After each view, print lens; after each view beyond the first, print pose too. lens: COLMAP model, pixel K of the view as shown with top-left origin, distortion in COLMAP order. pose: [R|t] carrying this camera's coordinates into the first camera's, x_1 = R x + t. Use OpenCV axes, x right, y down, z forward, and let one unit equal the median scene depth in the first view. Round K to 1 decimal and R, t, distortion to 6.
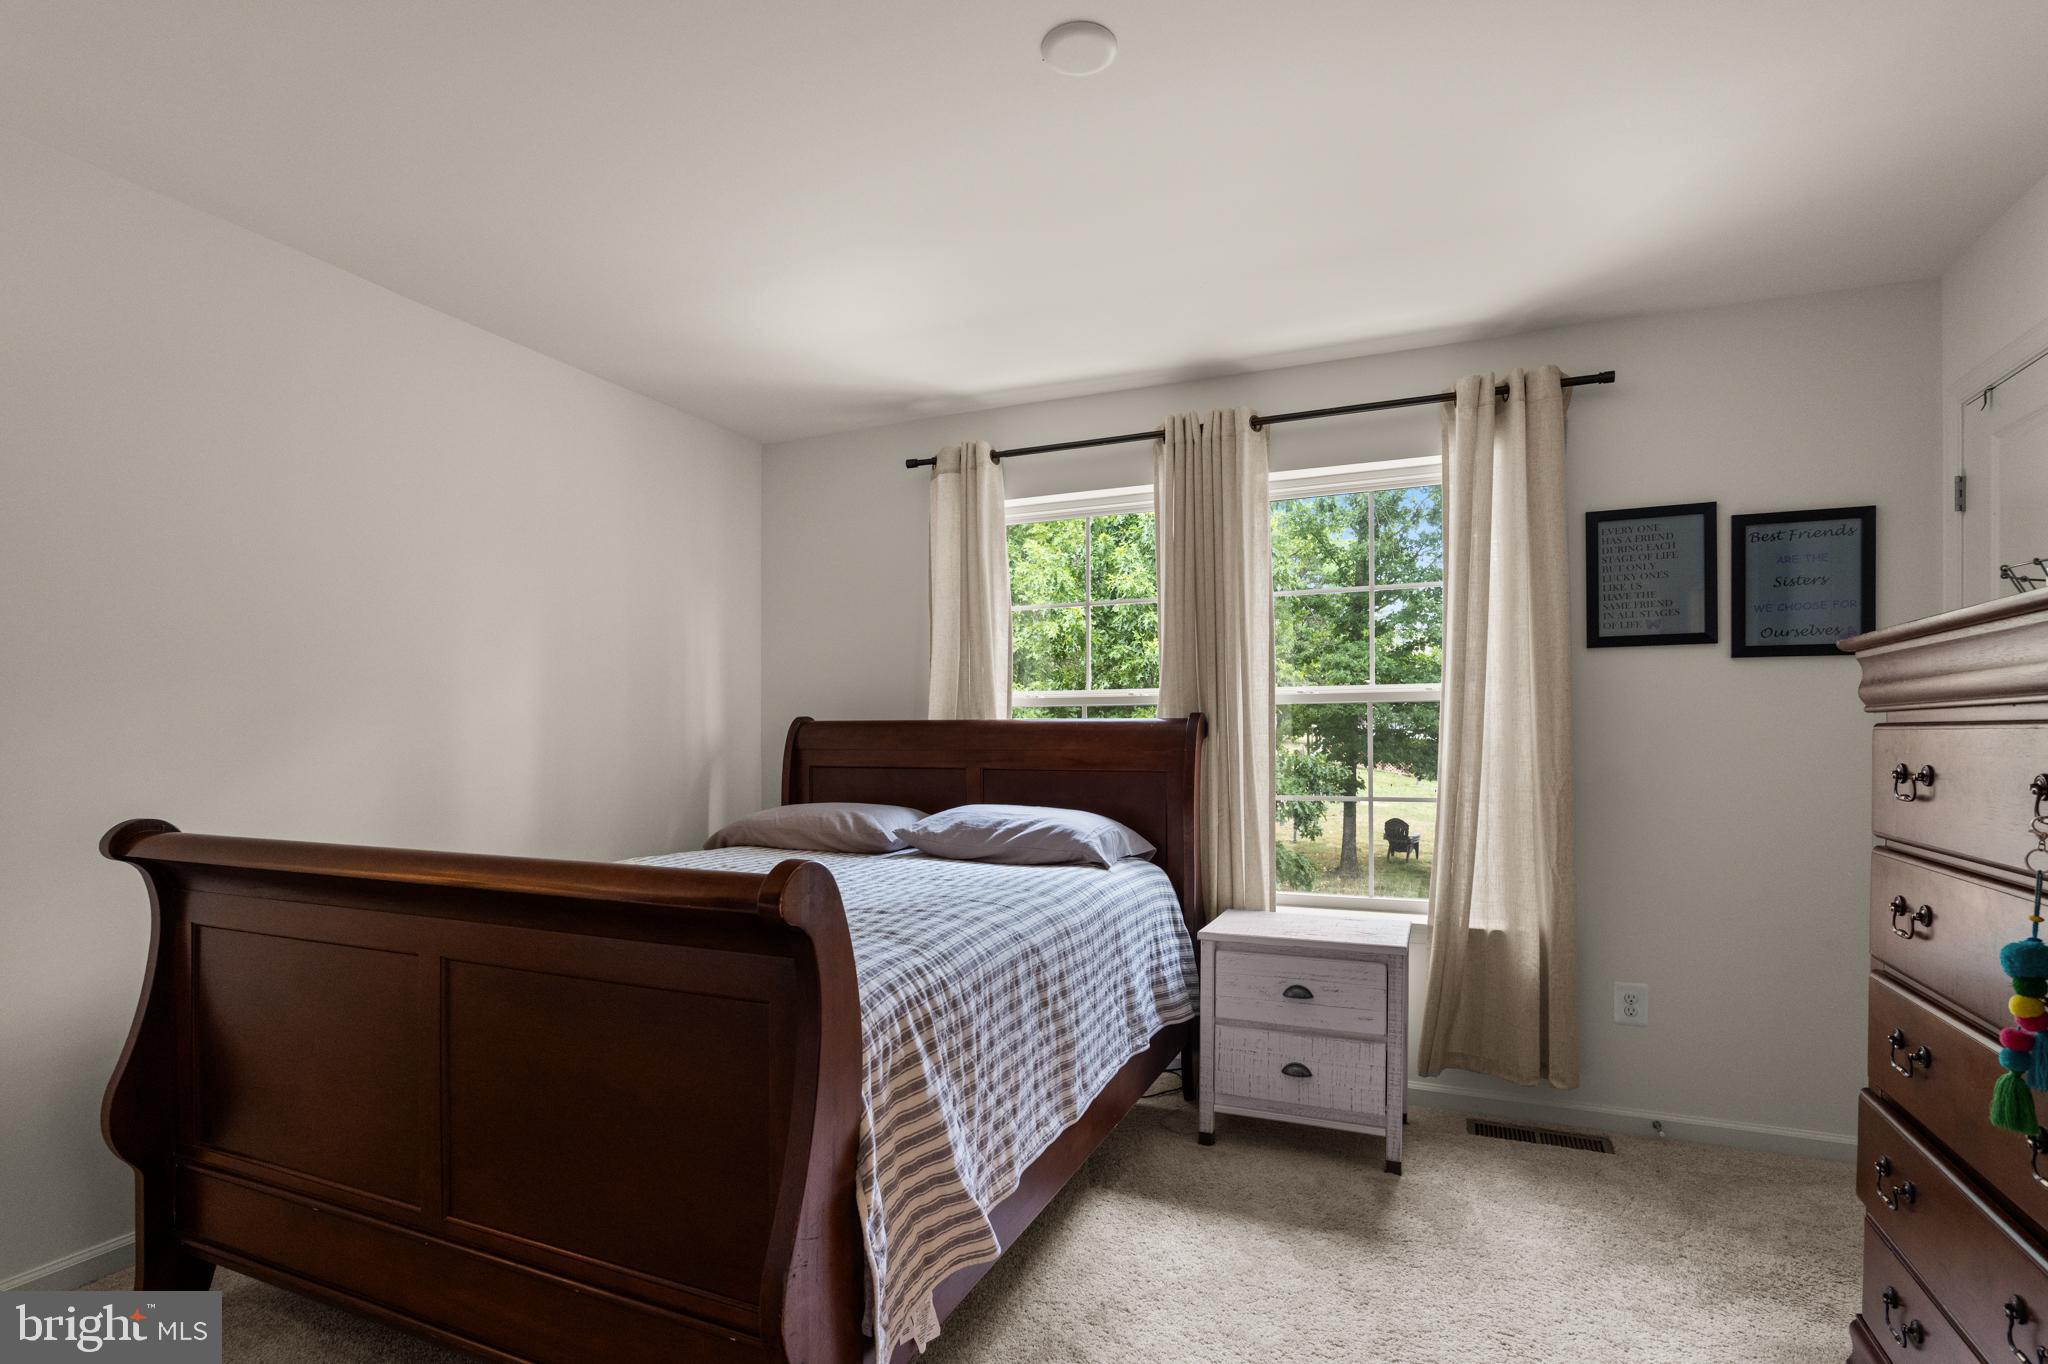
lens RADIAL K [[987.1, 0, 1025.7], [0, 987.1, 745.2], [0, 0, 1]] dist [-0.020337, 0.000453]
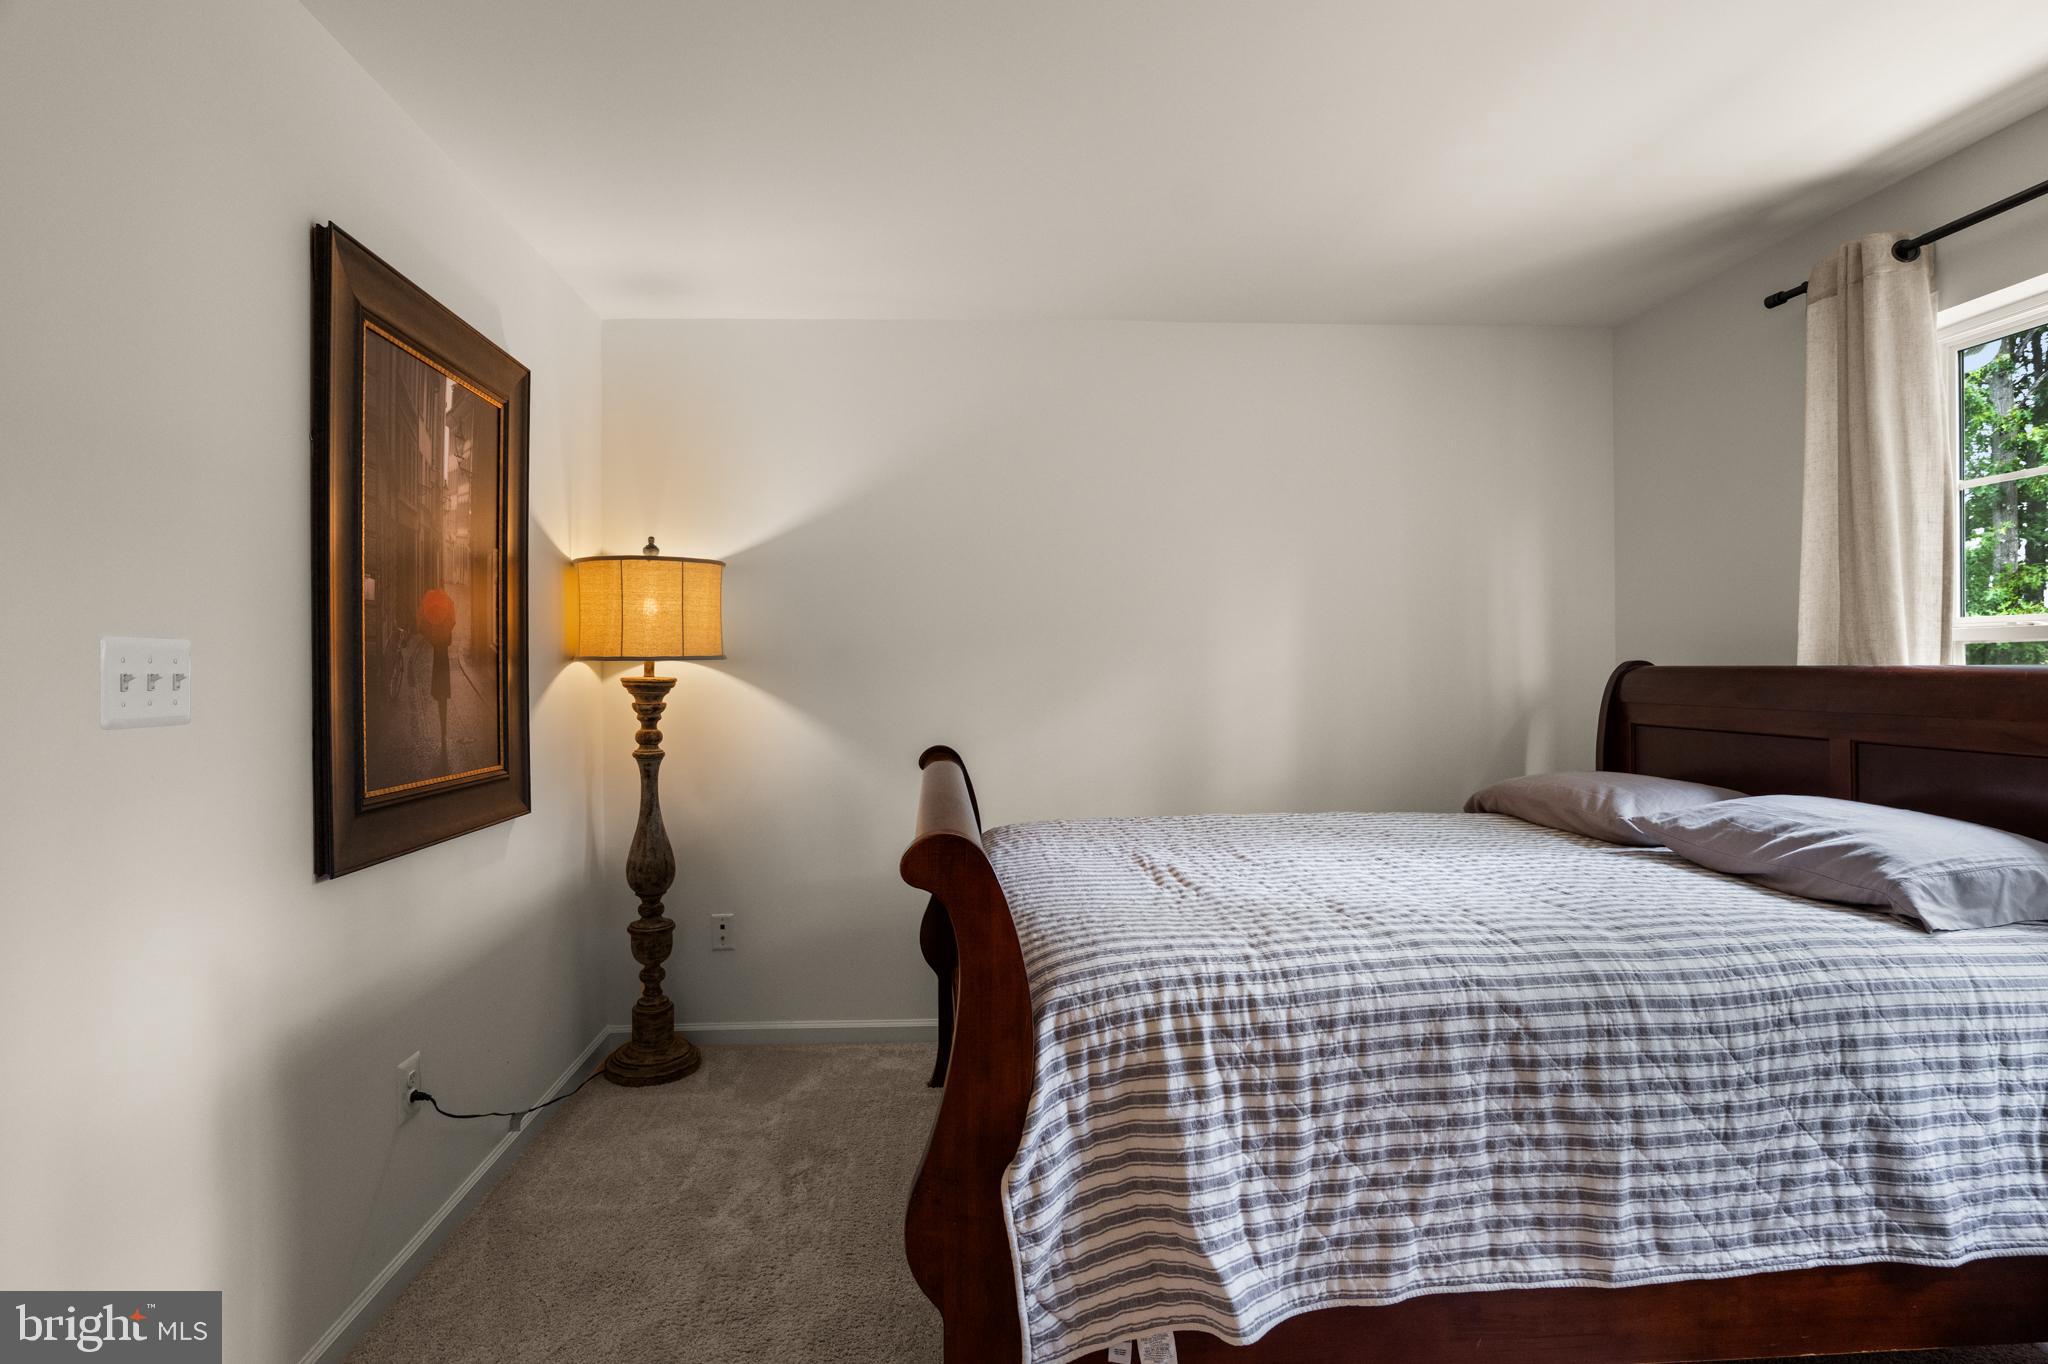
lens RADIAL K [[1000.1, 0, 1013.6], [0, 1000.1, 679.2], [0, 0, 1]] dist [-0.001854, 0.000387]
pose [[0.460881, 0.006482, -0.887438, 0.407350], [-0.000388, 0.999975, 0.007102, -0.031427], [0.887462, -0.002929, 0.460872, 0.286721]]
